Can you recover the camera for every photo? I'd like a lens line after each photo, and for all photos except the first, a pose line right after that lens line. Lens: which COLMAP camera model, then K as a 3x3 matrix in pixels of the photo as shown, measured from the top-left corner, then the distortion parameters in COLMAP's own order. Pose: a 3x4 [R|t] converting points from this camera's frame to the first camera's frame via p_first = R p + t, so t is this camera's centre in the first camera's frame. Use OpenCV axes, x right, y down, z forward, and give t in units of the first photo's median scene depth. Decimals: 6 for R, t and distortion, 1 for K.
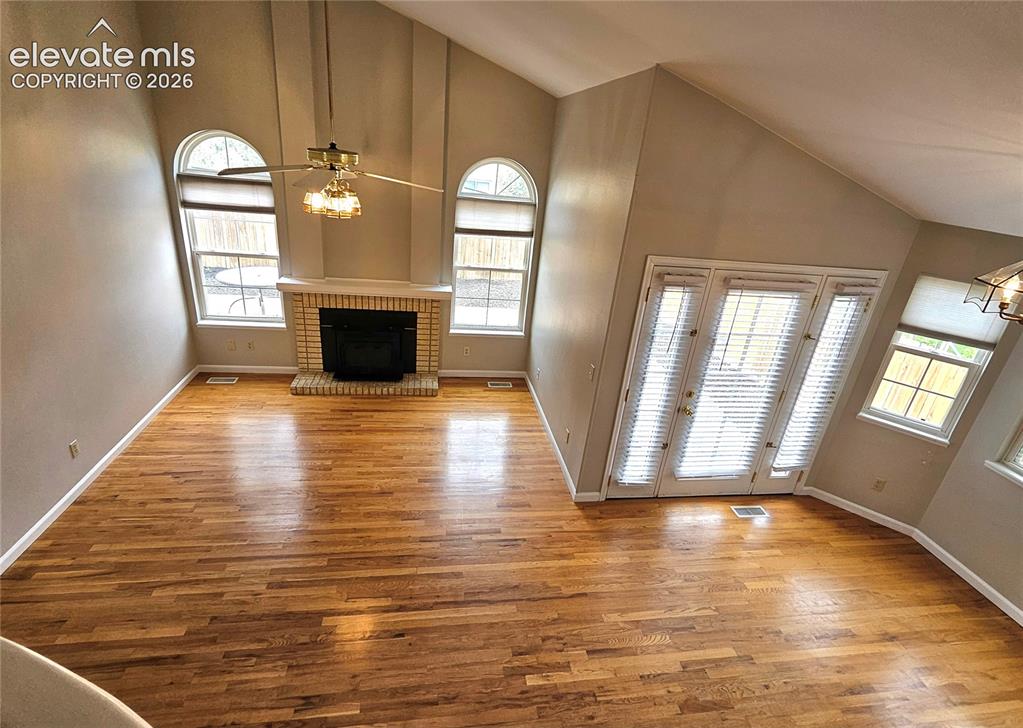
lens RADIAL K [[501.8, 0, 508.9], [0, 501.8, 366.5], [0, 0, 1]] dist [-0.004444, -0.000575]
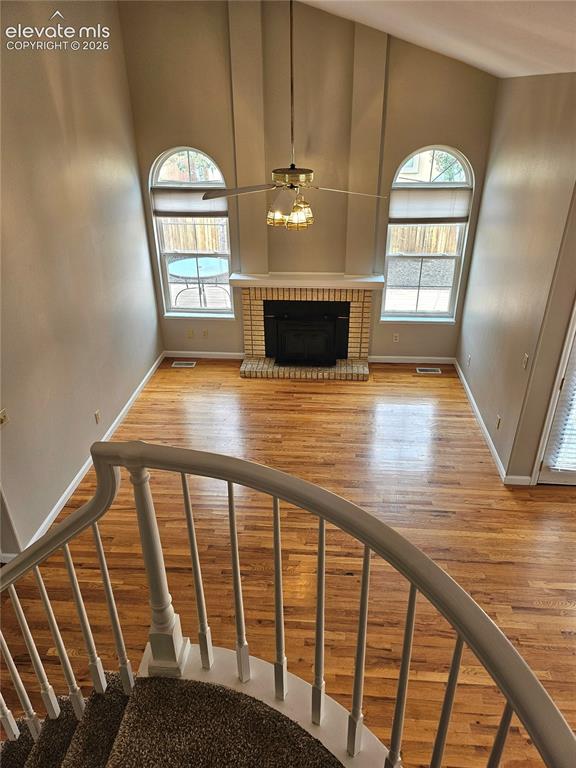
lens RADIAL K [[545.0, 0, 286.1], [0, 545.0, 387.7], [0, 0, 1]] dist [0.052265, -0.045963]
pose [[0.967596, 0.021008, -0.251628, -0.024263], [-0.002087, 0.997164, 0.075227, -0.016210], [0.252495, -0.072265, 0.964896, -0.200843]]
